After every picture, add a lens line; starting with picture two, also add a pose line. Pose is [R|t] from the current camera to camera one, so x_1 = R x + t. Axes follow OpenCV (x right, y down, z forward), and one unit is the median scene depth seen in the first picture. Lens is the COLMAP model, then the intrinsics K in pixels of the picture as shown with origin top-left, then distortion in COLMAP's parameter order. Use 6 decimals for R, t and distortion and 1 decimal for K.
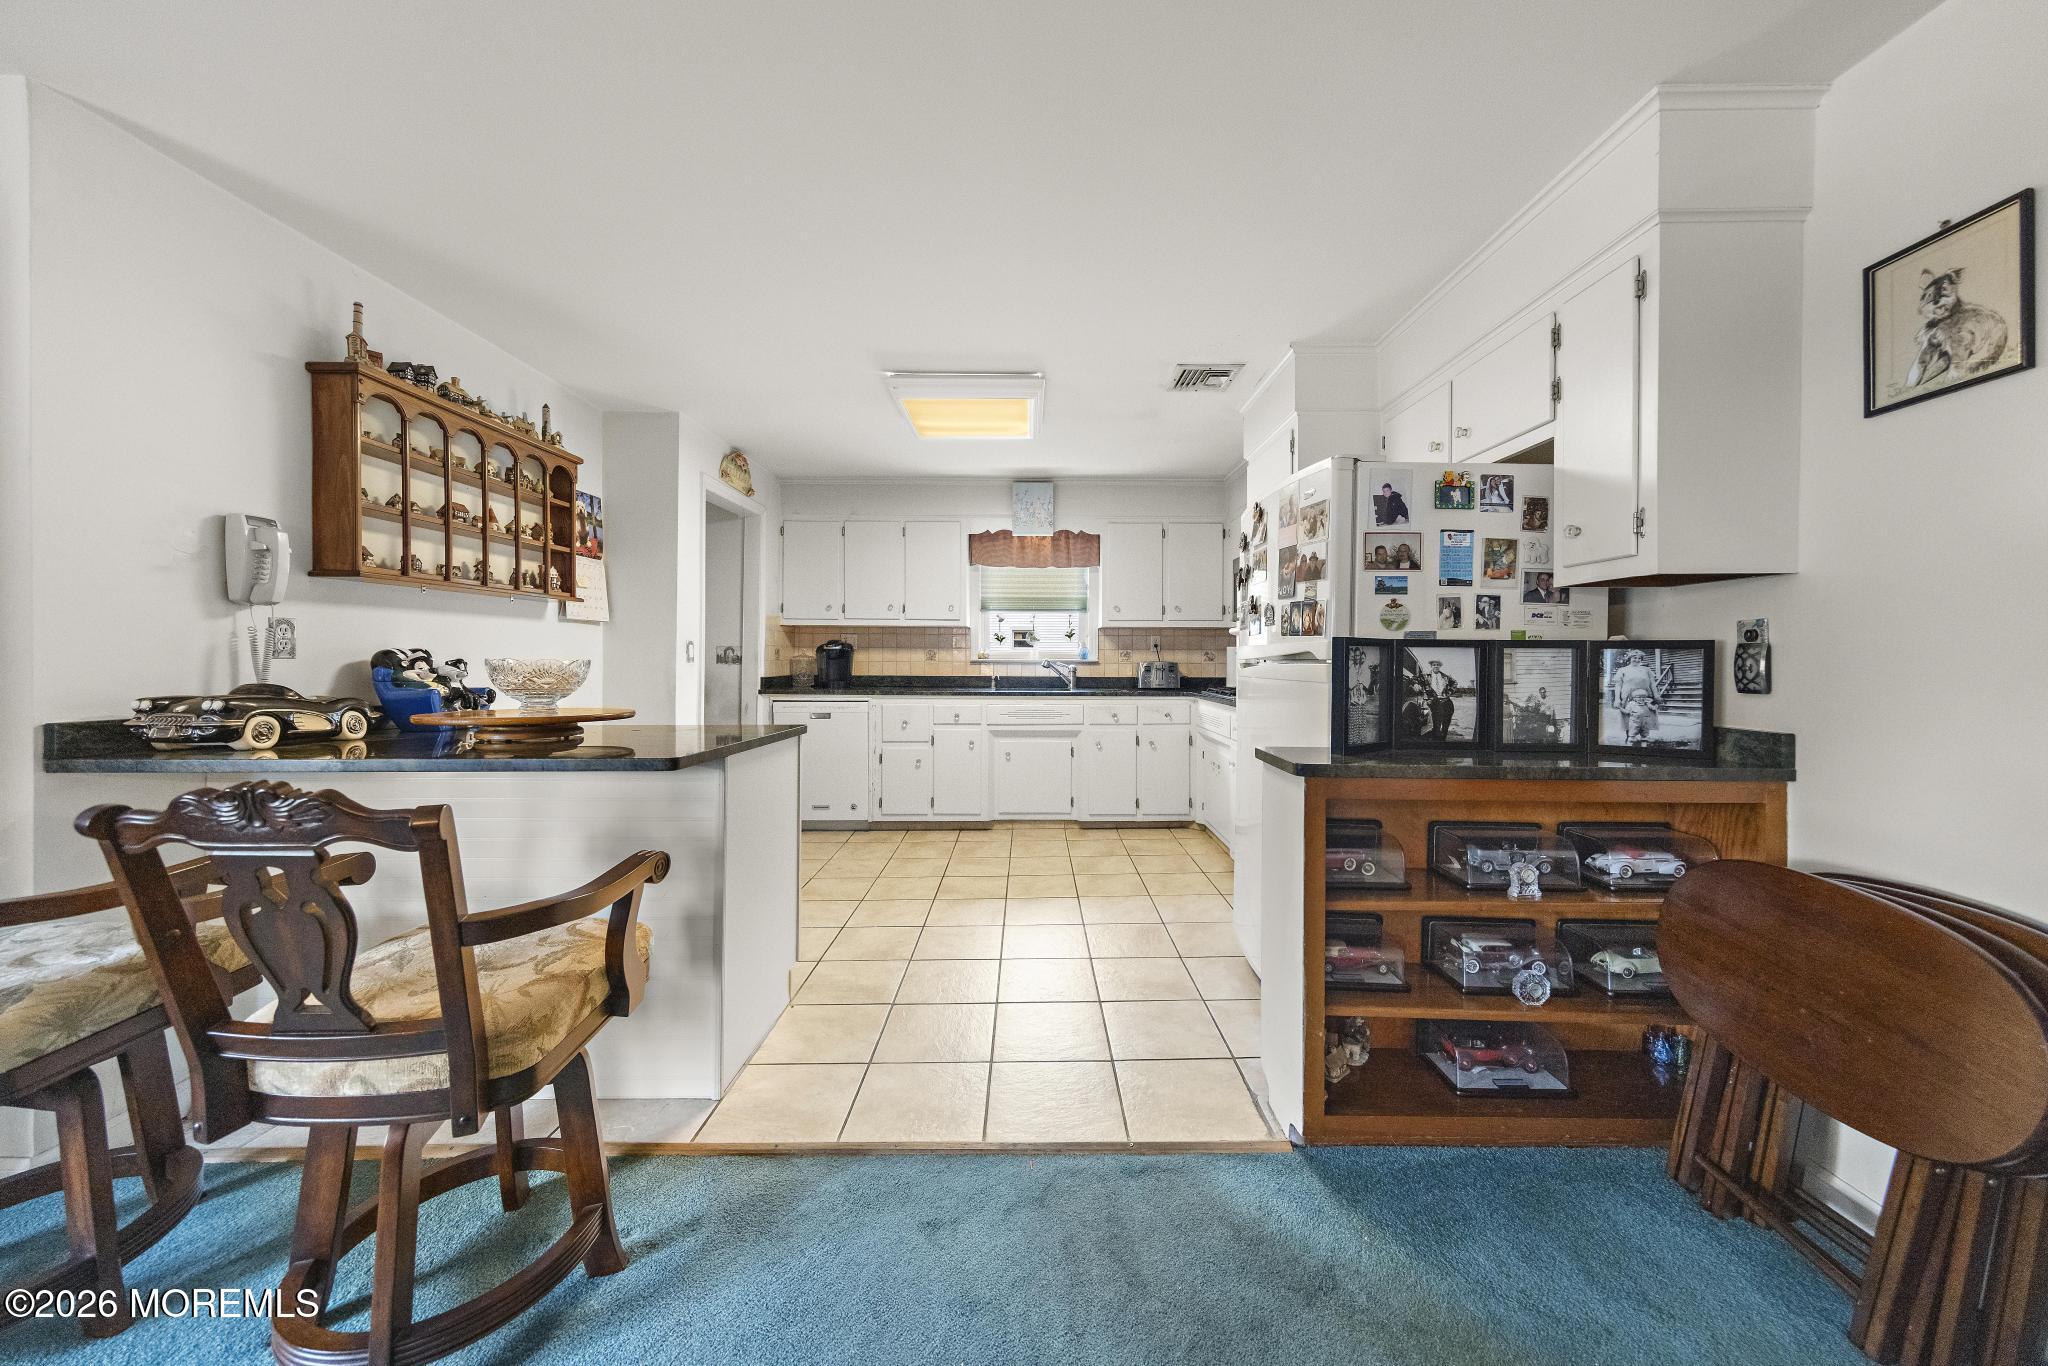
lens RADIAL K [[694.0, 0, 1039.2], [0, 694.0, 664.2], [0, 0, 1]] dist [0.004479, -0.000268]
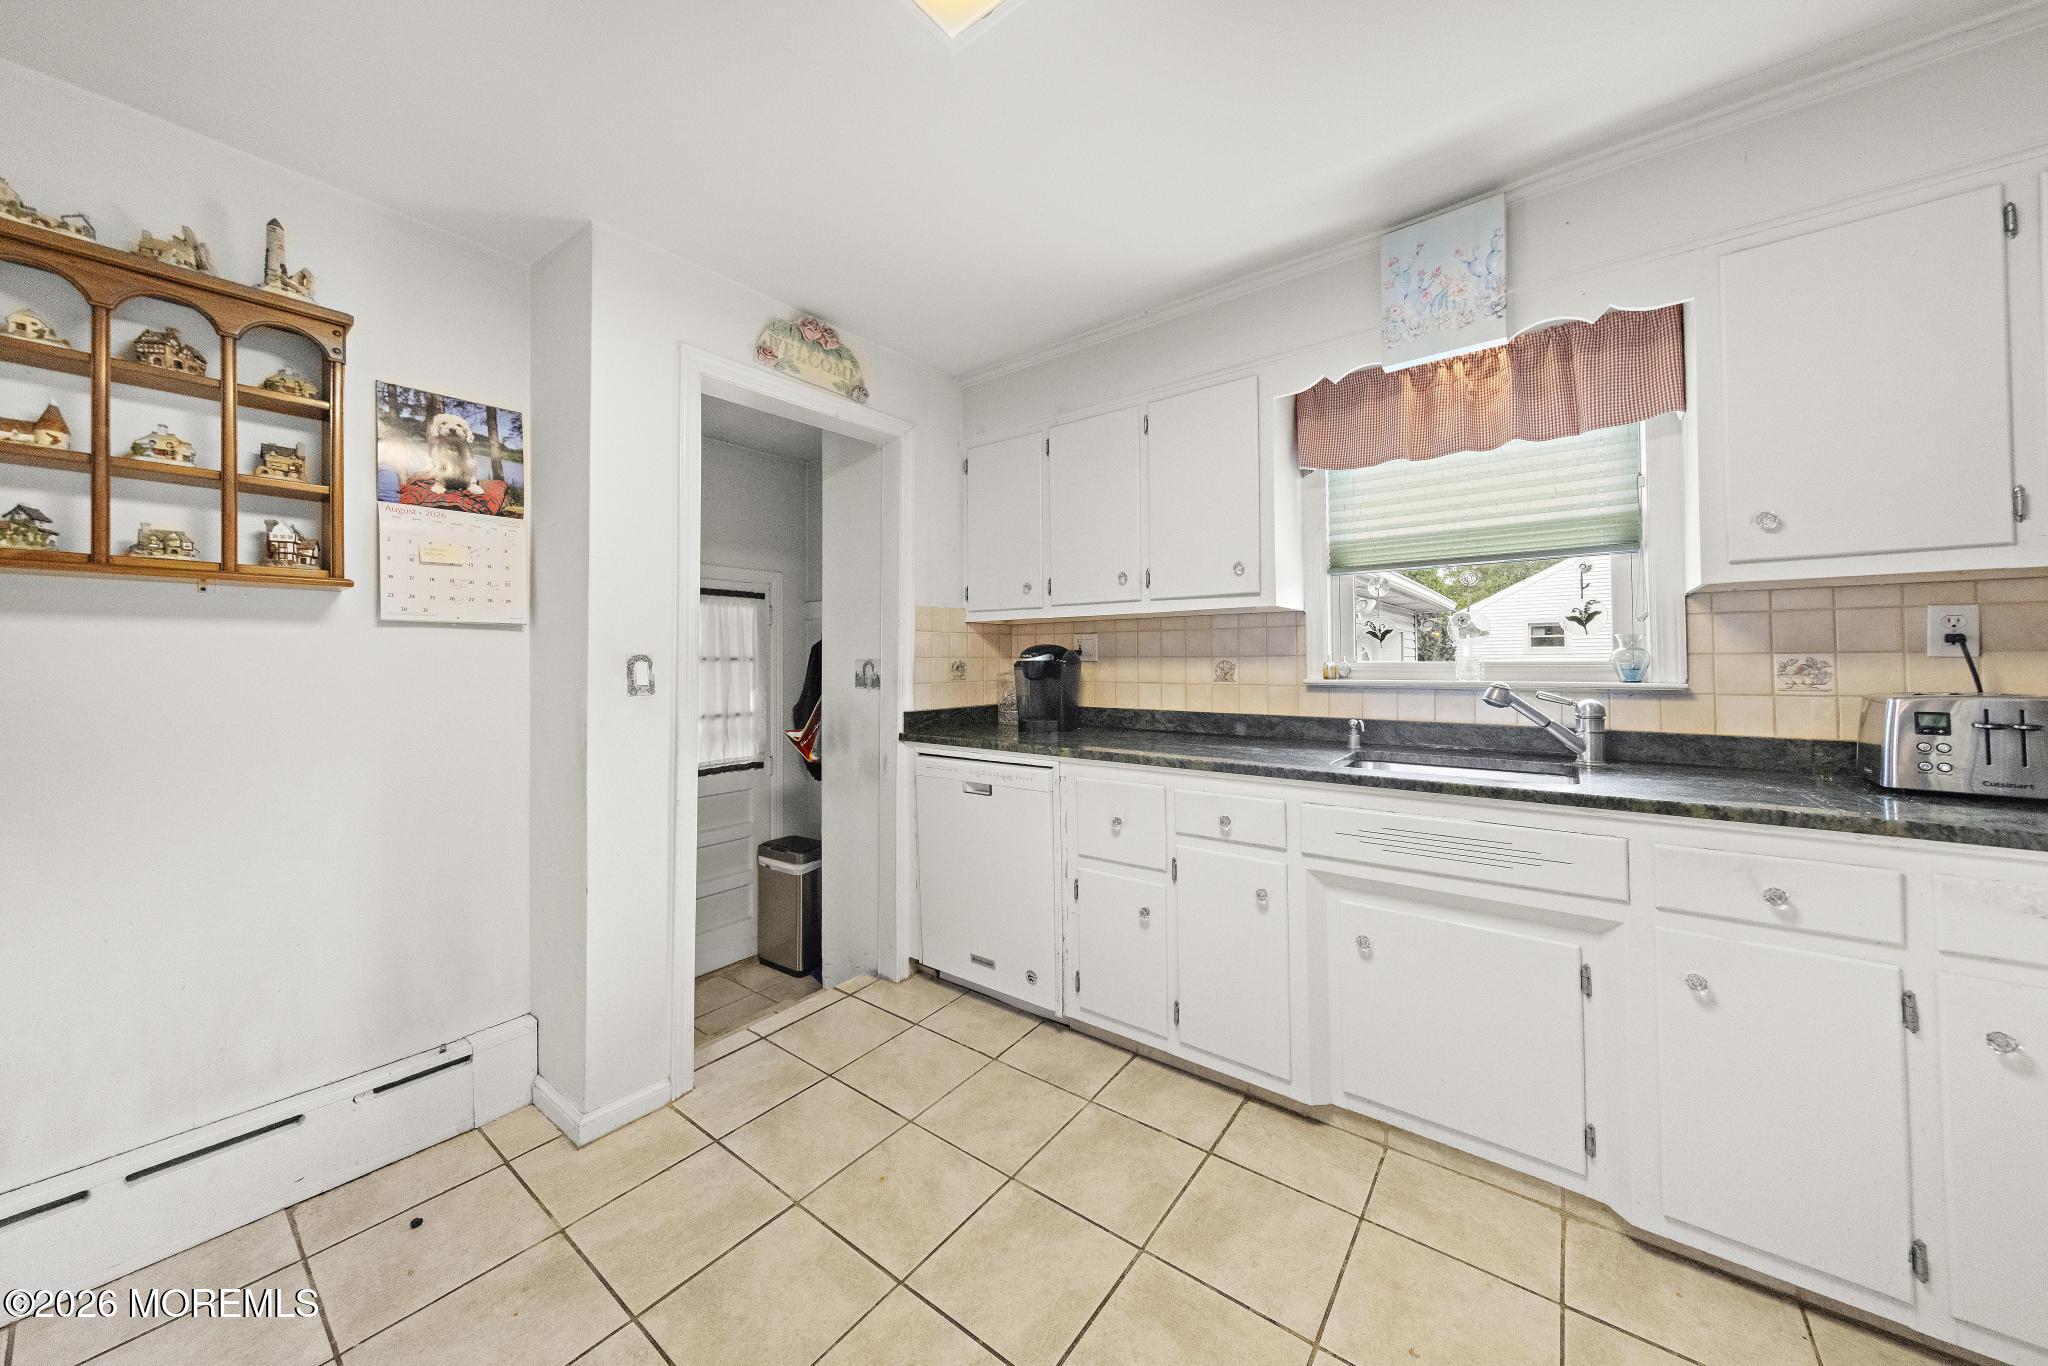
lens RADIAL K [[694.0, 0, 1036.8], [0, 694.0, 654.2], [0, 0, 1]] dist [0.004479, -0.000268]
pose [[0.786957, -0.015801, -0.616806, 0.088234], [0.003430, 0.999769, -0.021236, -0.030023], [0.616999, 0.014596, 0.786829, 1.057827]]
